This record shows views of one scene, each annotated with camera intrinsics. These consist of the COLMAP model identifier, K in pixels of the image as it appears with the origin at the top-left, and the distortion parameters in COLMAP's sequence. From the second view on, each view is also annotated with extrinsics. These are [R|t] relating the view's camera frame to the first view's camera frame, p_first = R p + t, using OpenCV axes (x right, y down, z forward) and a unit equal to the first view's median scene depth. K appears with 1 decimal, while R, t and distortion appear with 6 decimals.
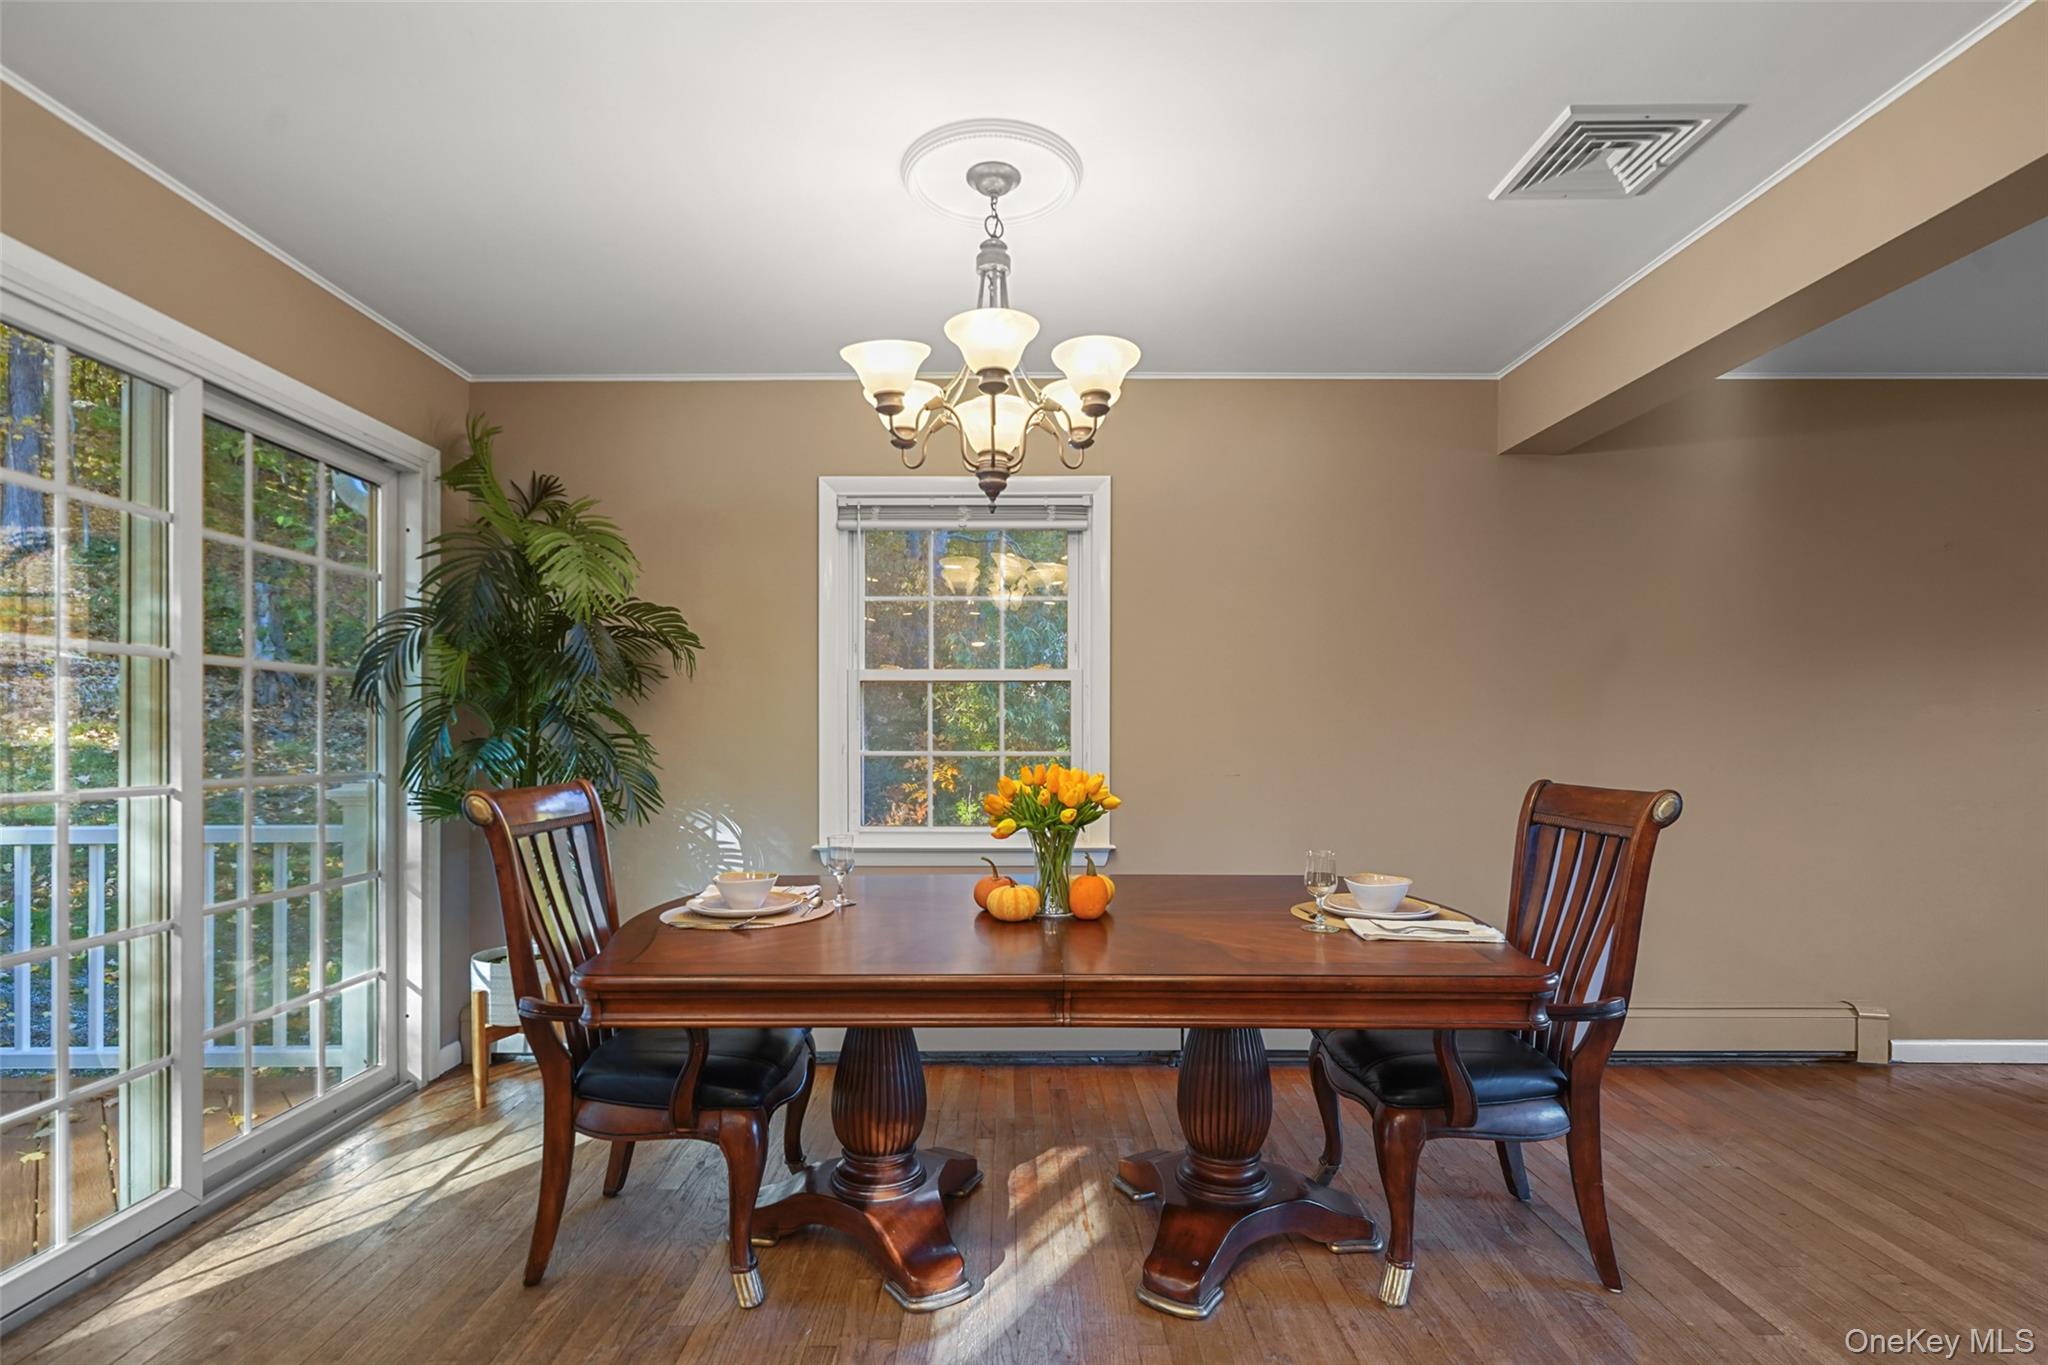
lens RADIAL K [[951.4, 0, 1007.9], [0, 951.4, 740.4], [0, 0, 1]] dist [-0.001155, 0.001590]
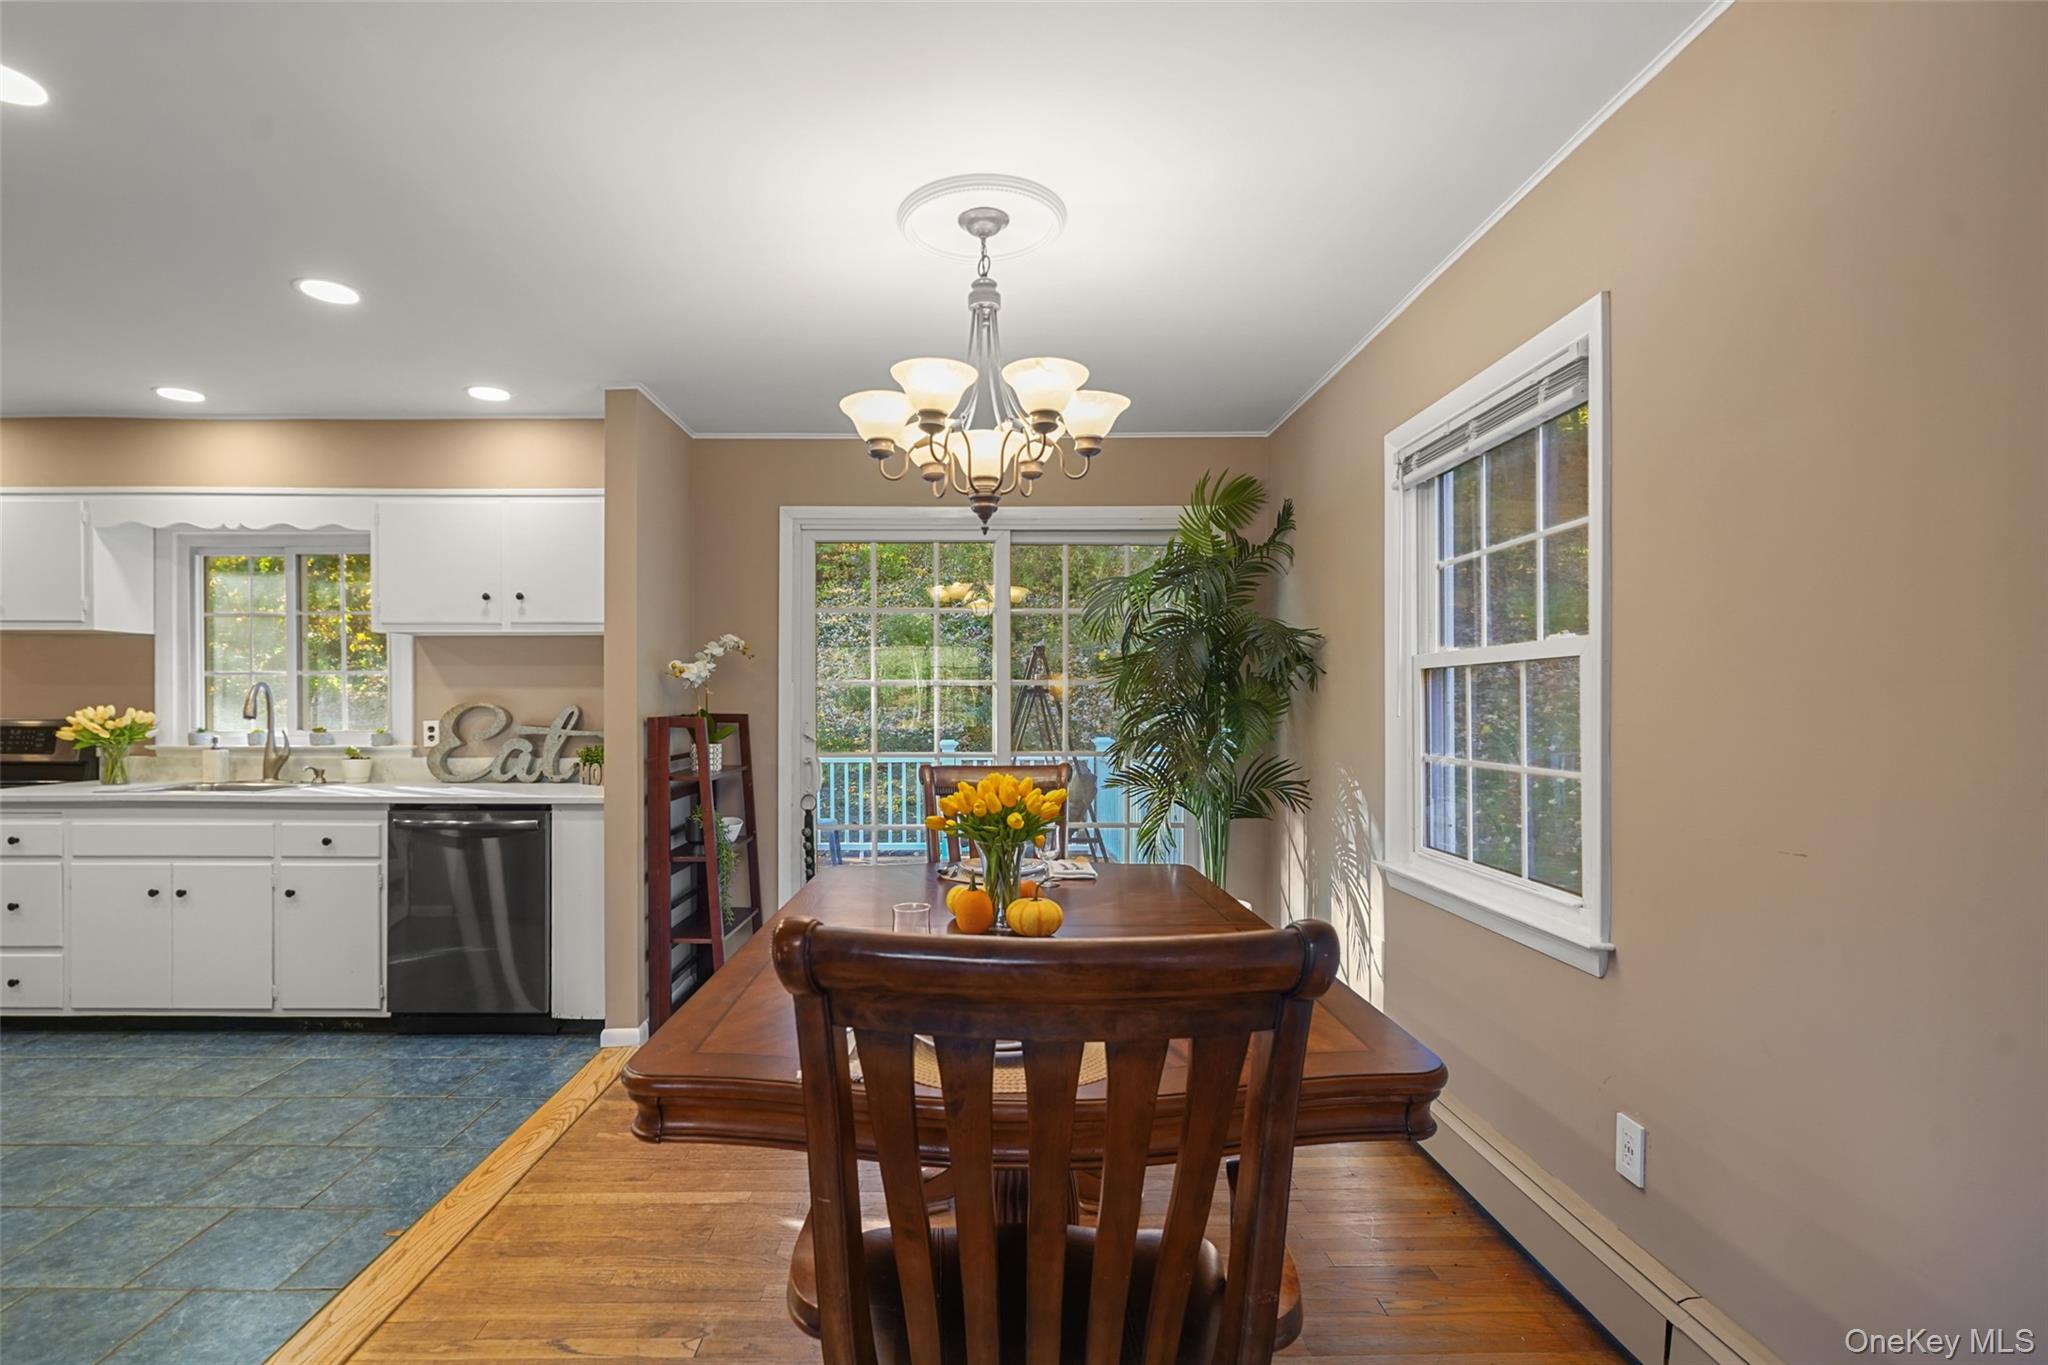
lens RADIAL K [[951.4, 0, 1007.9], [0, 951.4, 740.4], [0, 0, 1]] dist [-0.001155, 0.001590]
pose [[-0.014742, 0.010535, -0.999836, 1.052197], [0.000750, 0.999944, 0.010525, -0.018219], [0.999891, -0.000595, -0.014749, 1.069980]]
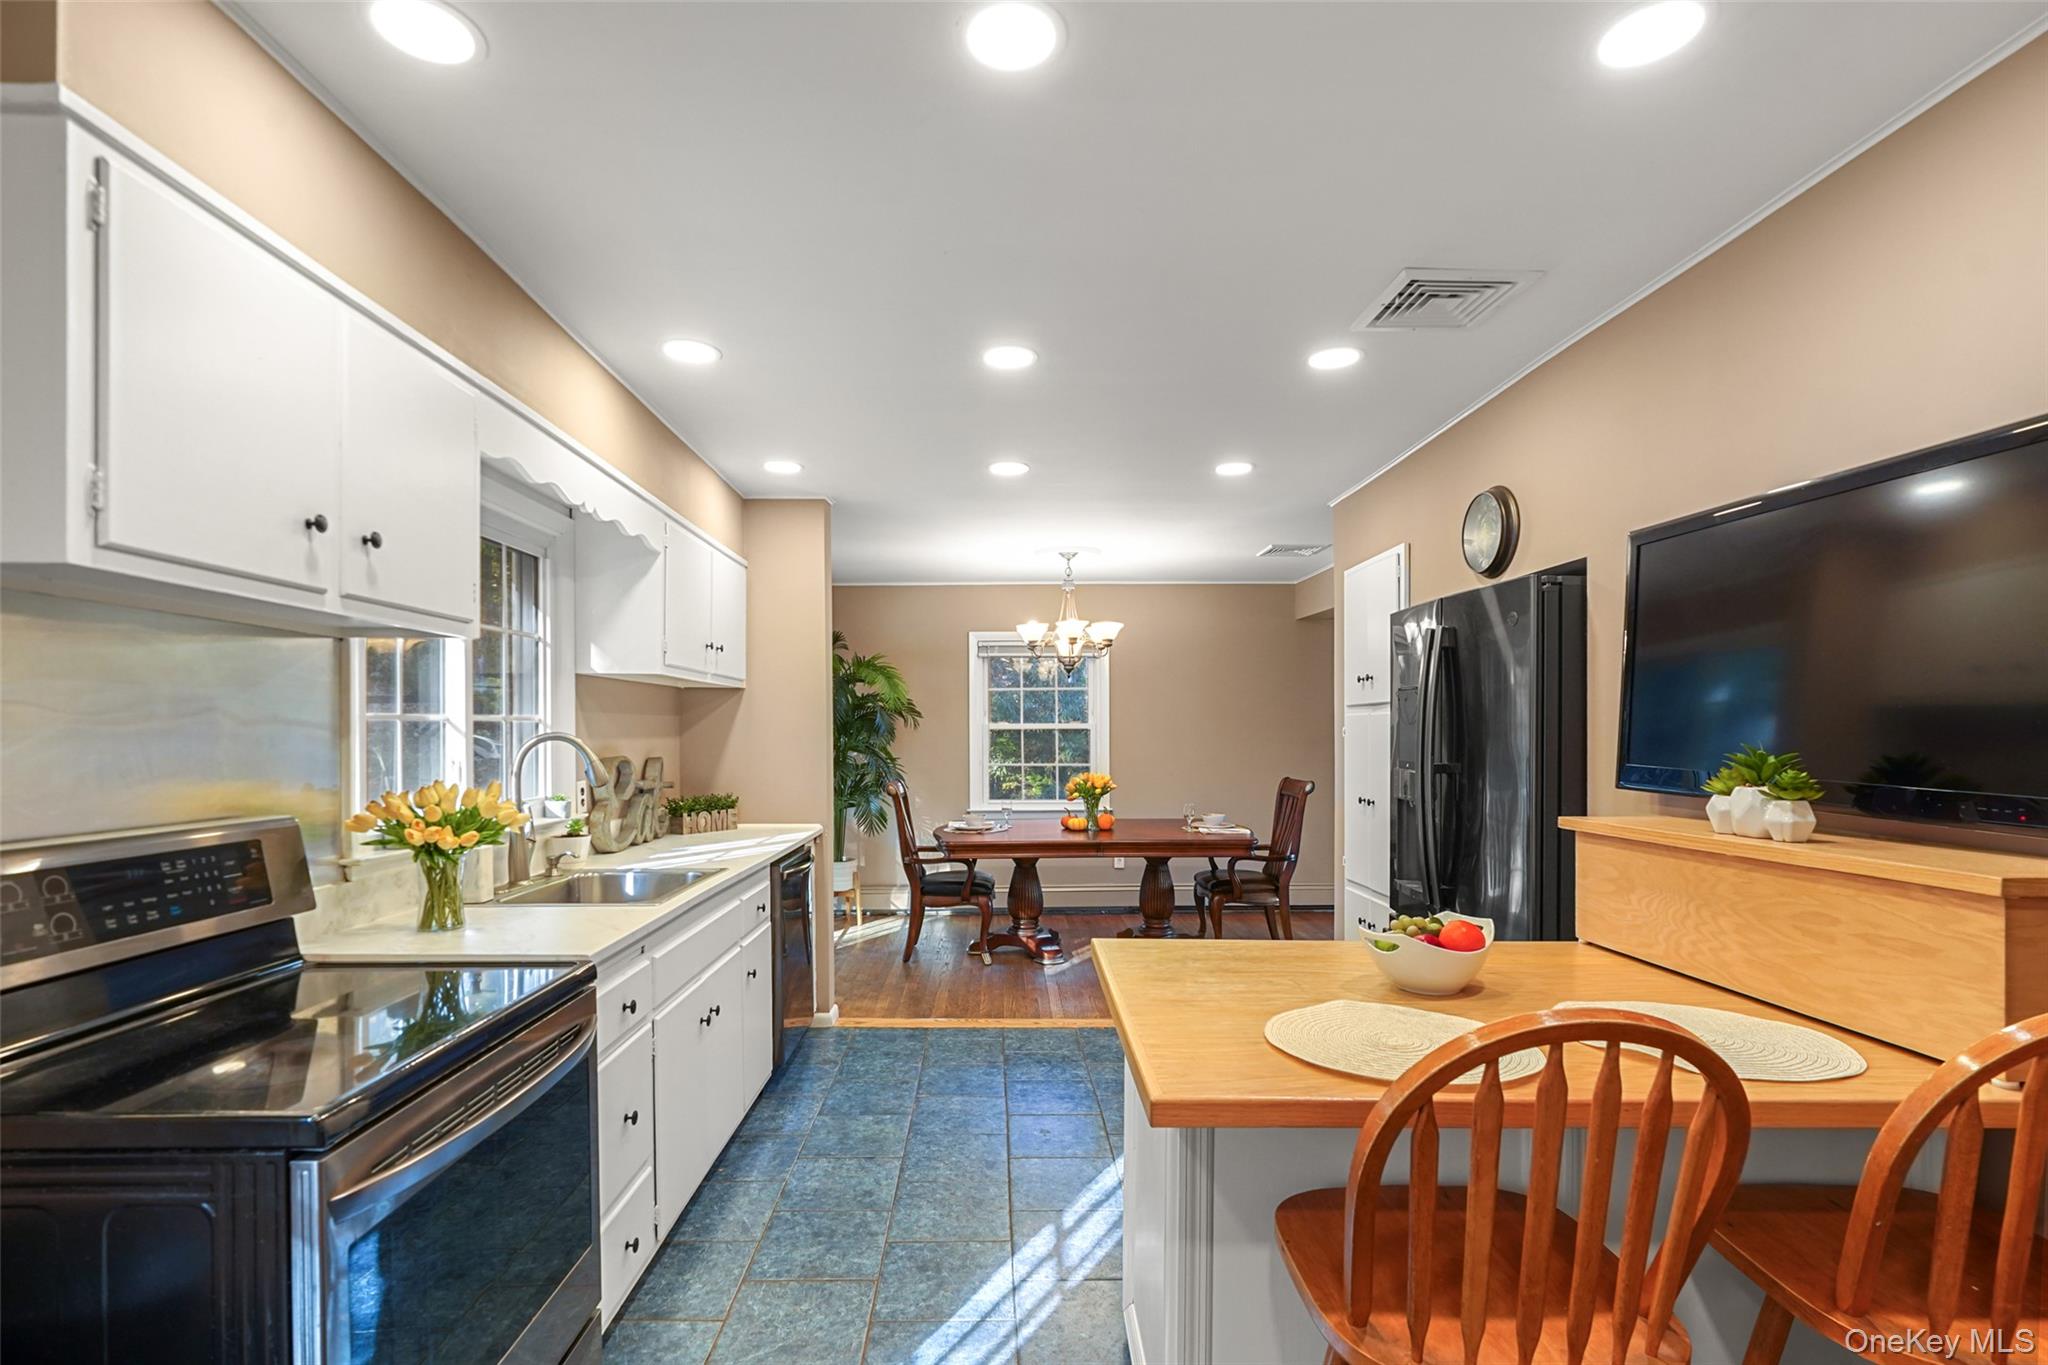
lens RADIAL K [[951.4, 0, 1007.9], [0, 951.4, 740.4], [0, 0, 1]] dist [-0.001155, 0.001590]
pose [[0.999860, -0.003594, 0.016367, -0.229765], [0.003546, 0.999989, 0.002931, -0.073291], [-0.016378, -0.002873, 0.999862, -1.650116]]
